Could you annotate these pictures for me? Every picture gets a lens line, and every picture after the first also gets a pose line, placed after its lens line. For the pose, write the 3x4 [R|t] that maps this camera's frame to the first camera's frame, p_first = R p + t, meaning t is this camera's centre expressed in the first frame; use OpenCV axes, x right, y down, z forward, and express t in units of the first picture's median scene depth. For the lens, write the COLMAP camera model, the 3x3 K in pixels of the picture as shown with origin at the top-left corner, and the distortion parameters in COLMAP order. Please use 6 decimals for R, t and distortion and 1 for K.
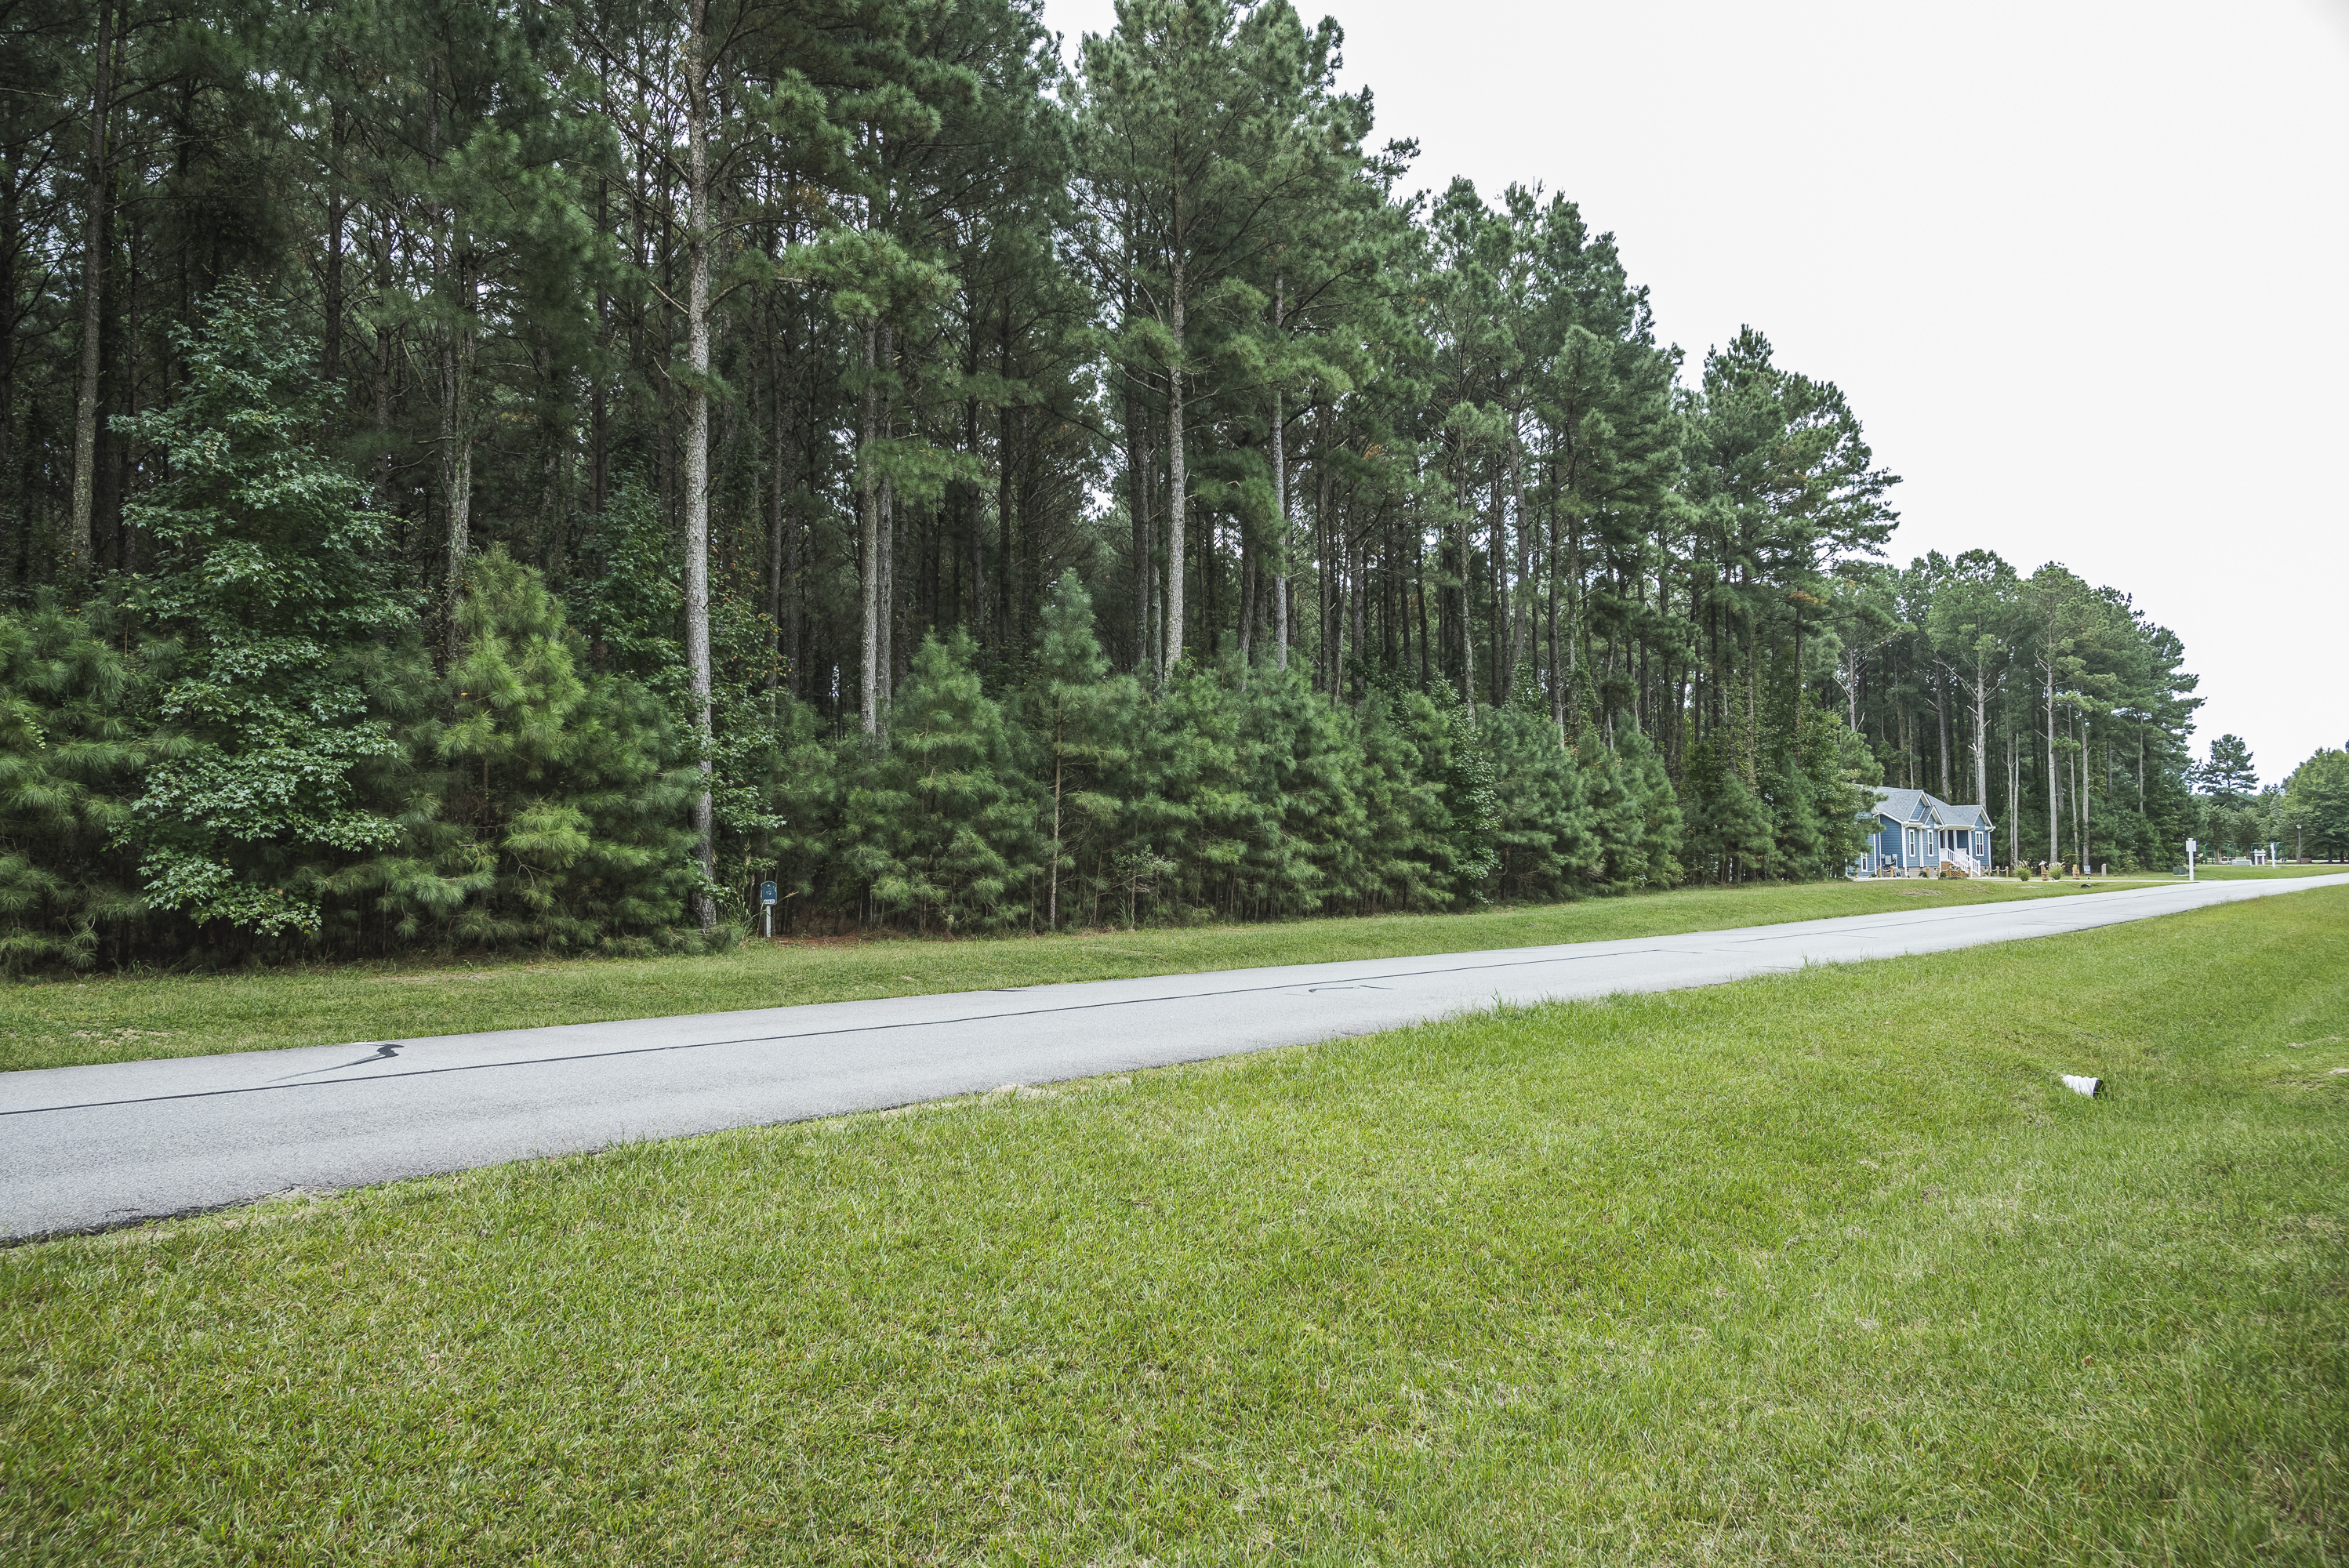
lens RADIAL K [[1648.6, 0, 1174.5], [0, 1648.6, 784.0], [0, 0, 1]] dist [-0.004479, -0.001047]
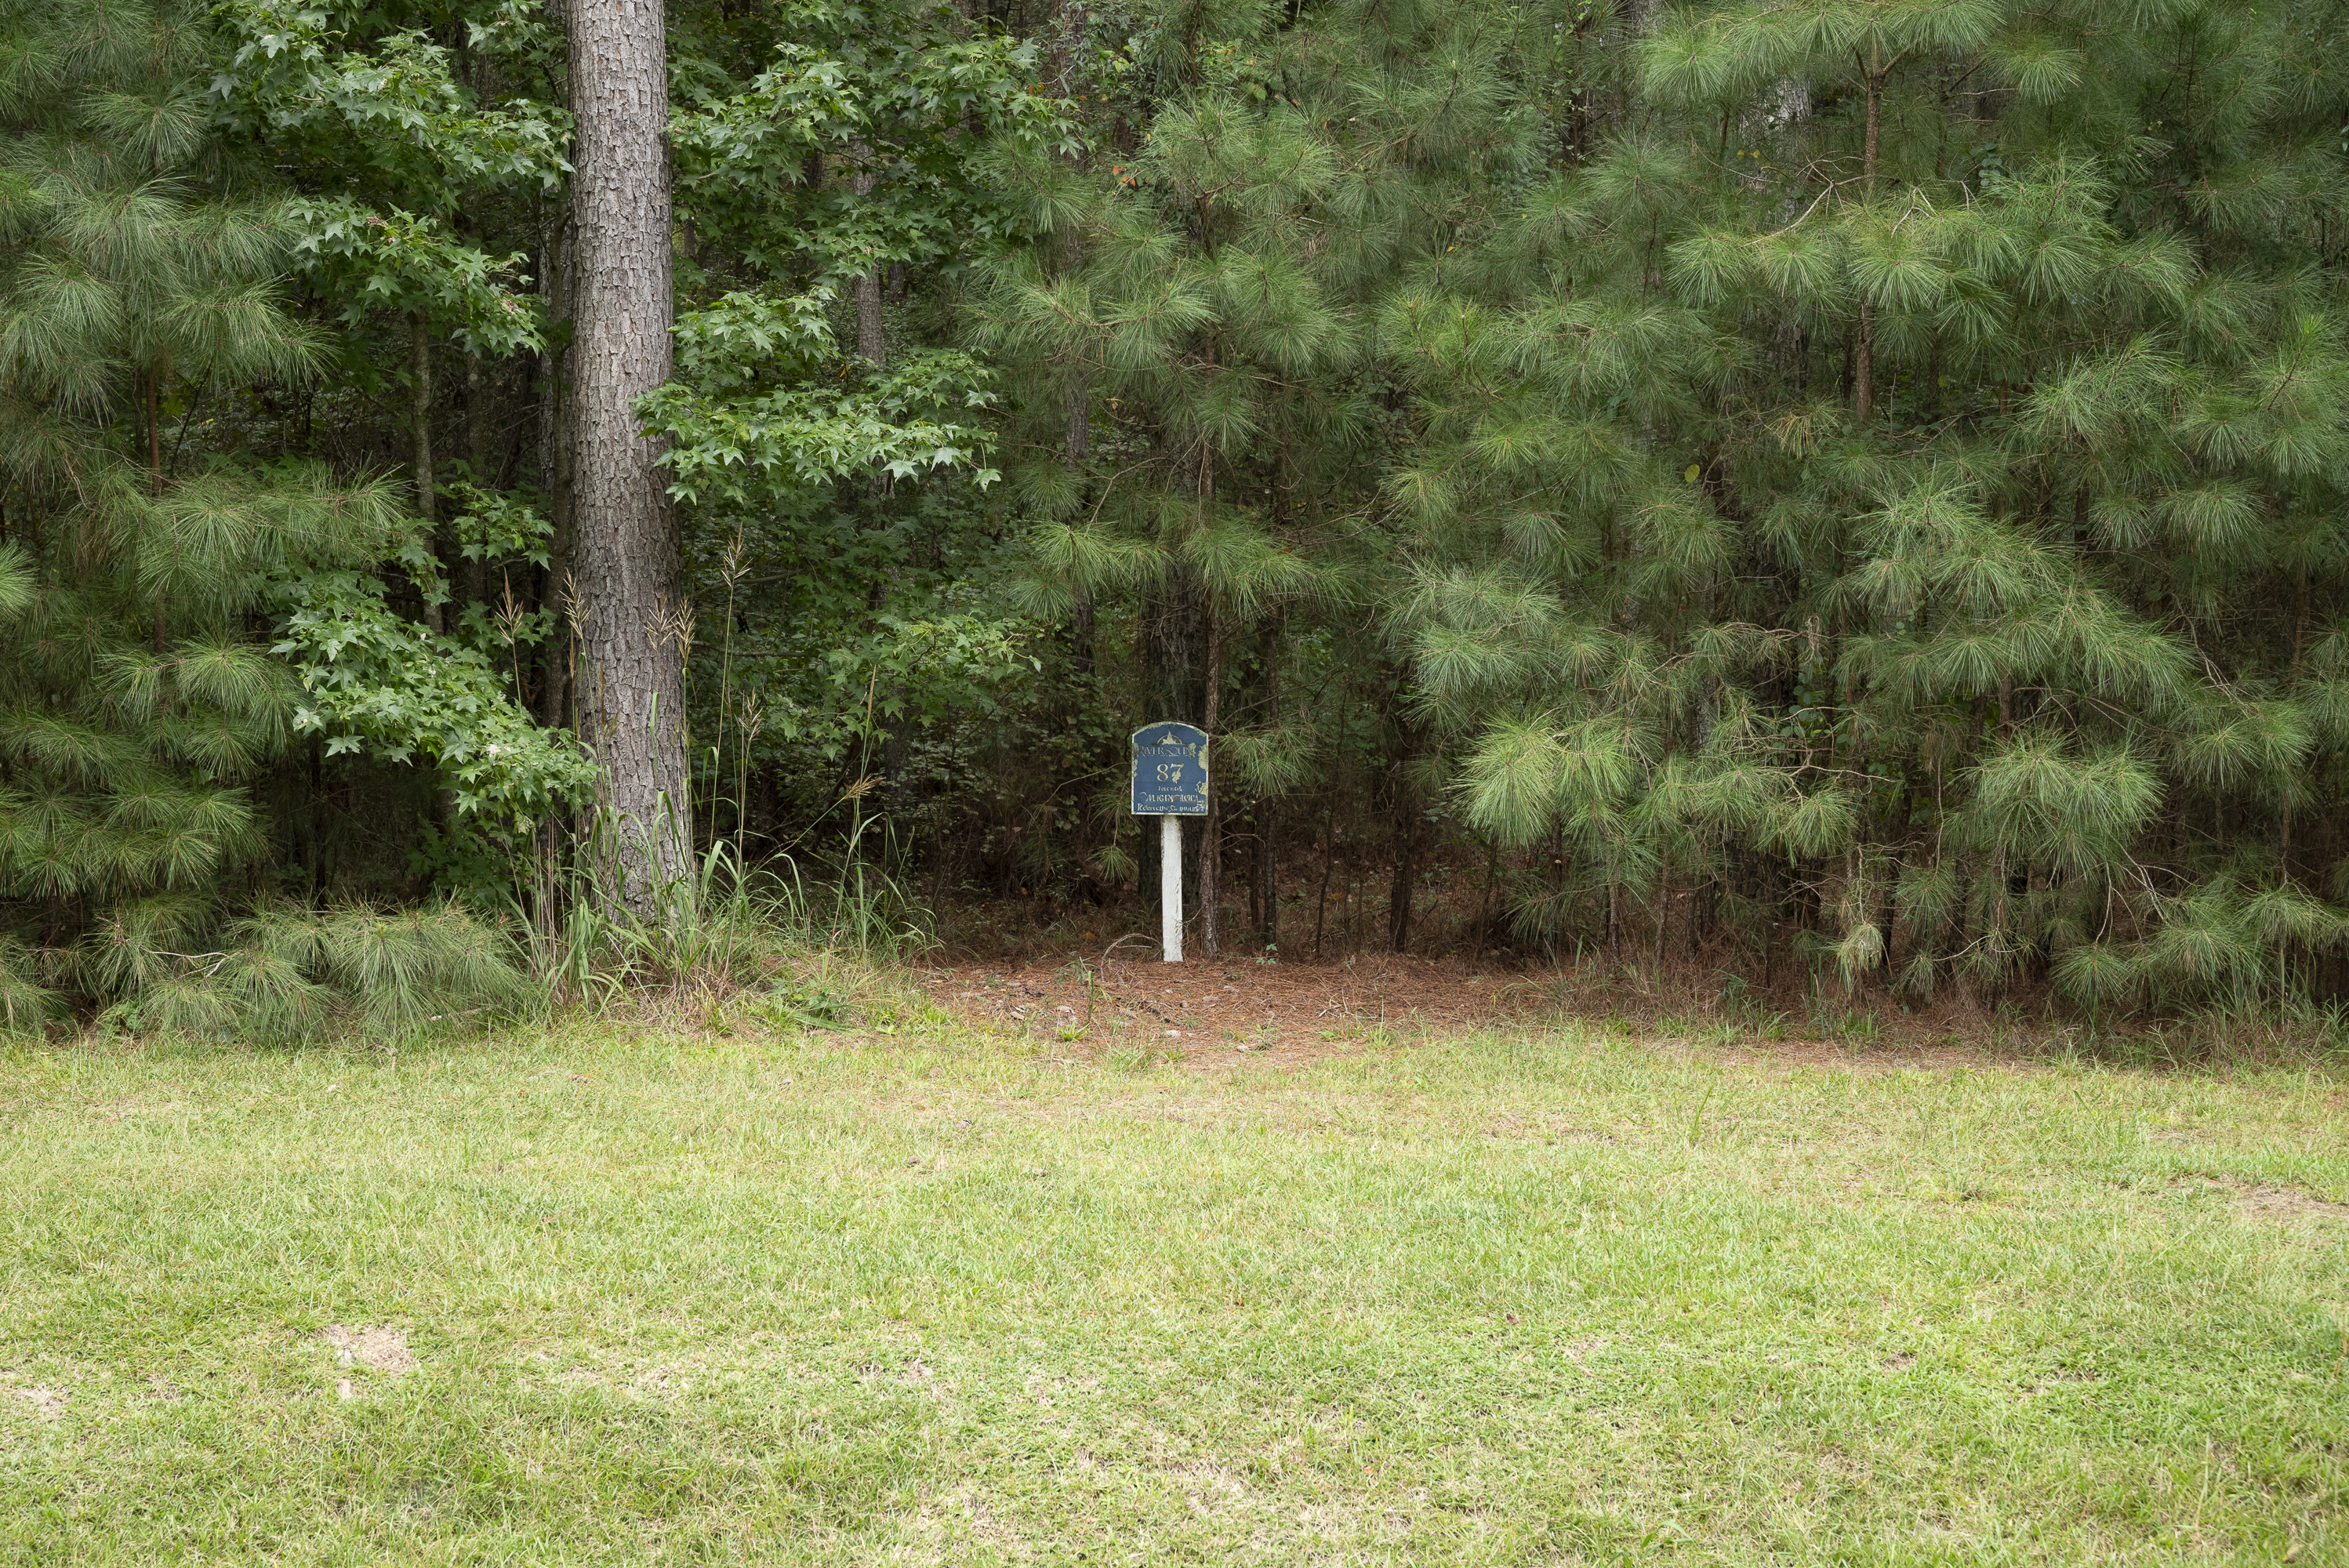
lens RADIAL K [[3436.8, 0, 1174.5], [0, 3436.8, 784.0], [0, 0, 1]] dist [0.034416, 0.025660]
pose [[0.665638, 0.051028, -0.744528, 0.116186], [0.014322, 0.996602, 0.081109, 0.027757], [0.746138, -0.064652, 0.662645, 0.663390]]
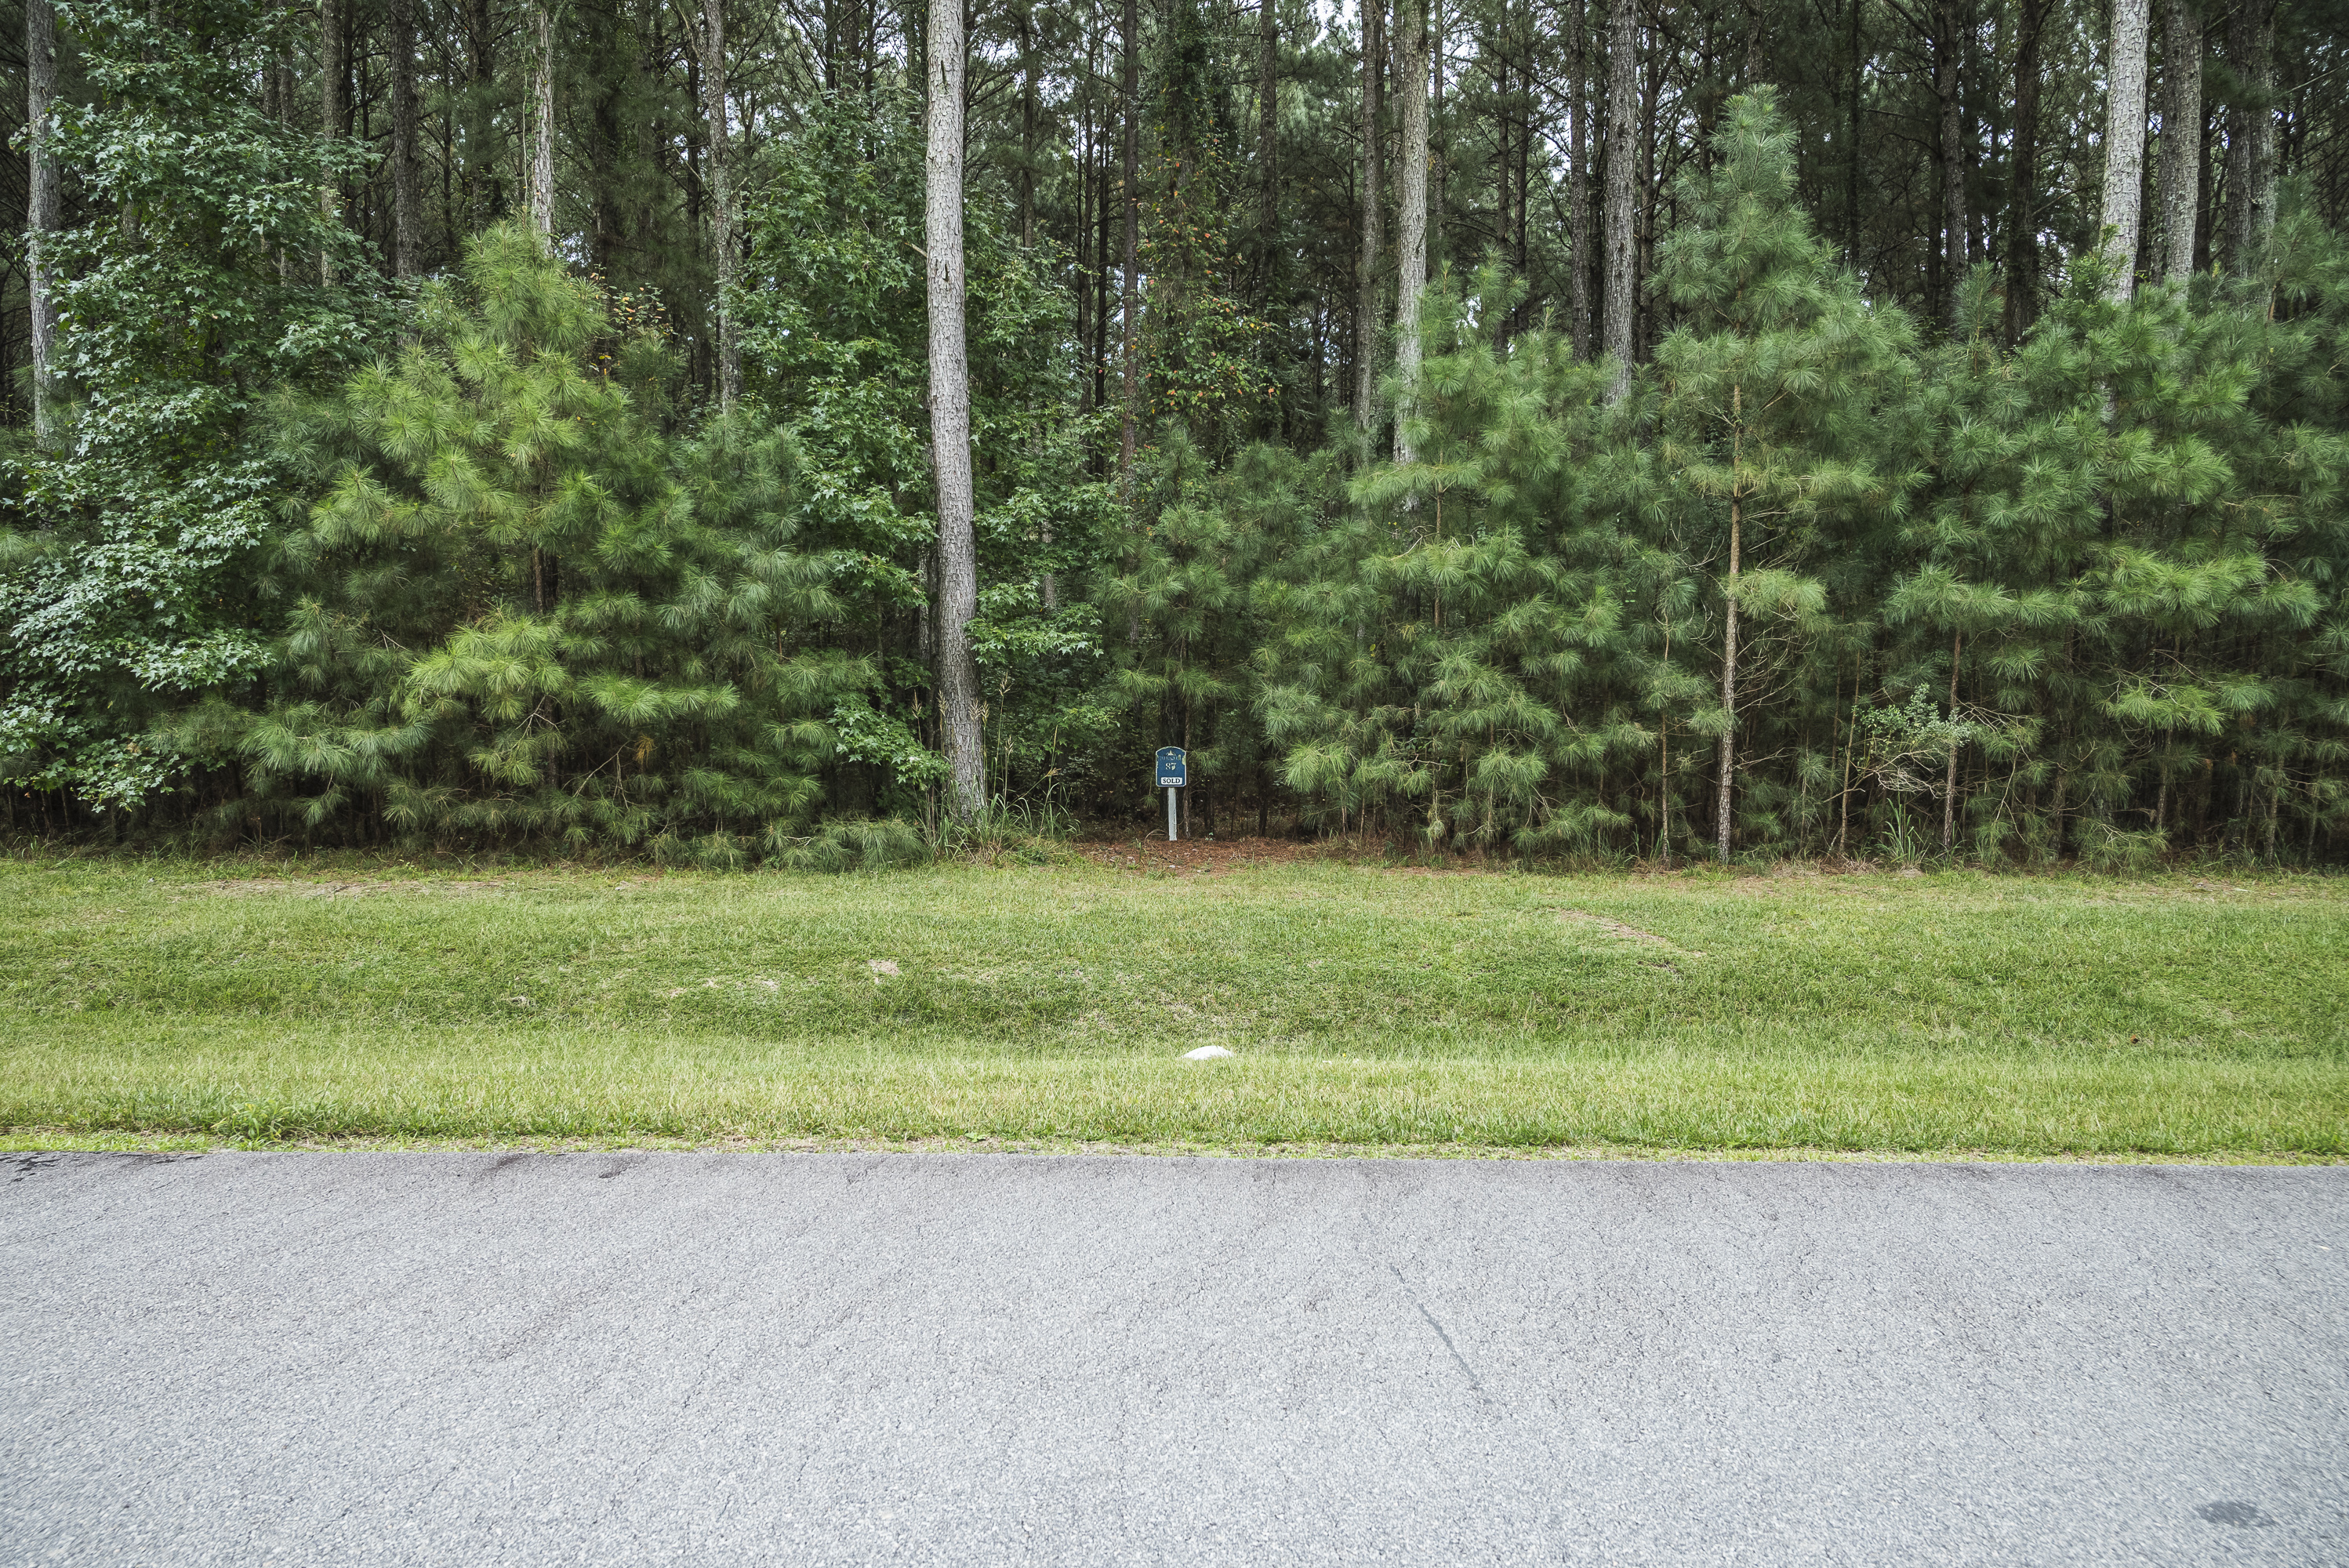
lens RADIAL K [[1648.6, 0, 1174.5], [0, 1648.6, 784.0], [0, 0, 1]] dist [-0.004479, -0.001047]
pose [[0.660002, 0.042771, -0.750046, 0.195761], [0.025610, 0.996517, 0.079360, 0.024888], [0.750828, -0.071586, 0.656608, 0.599232]]
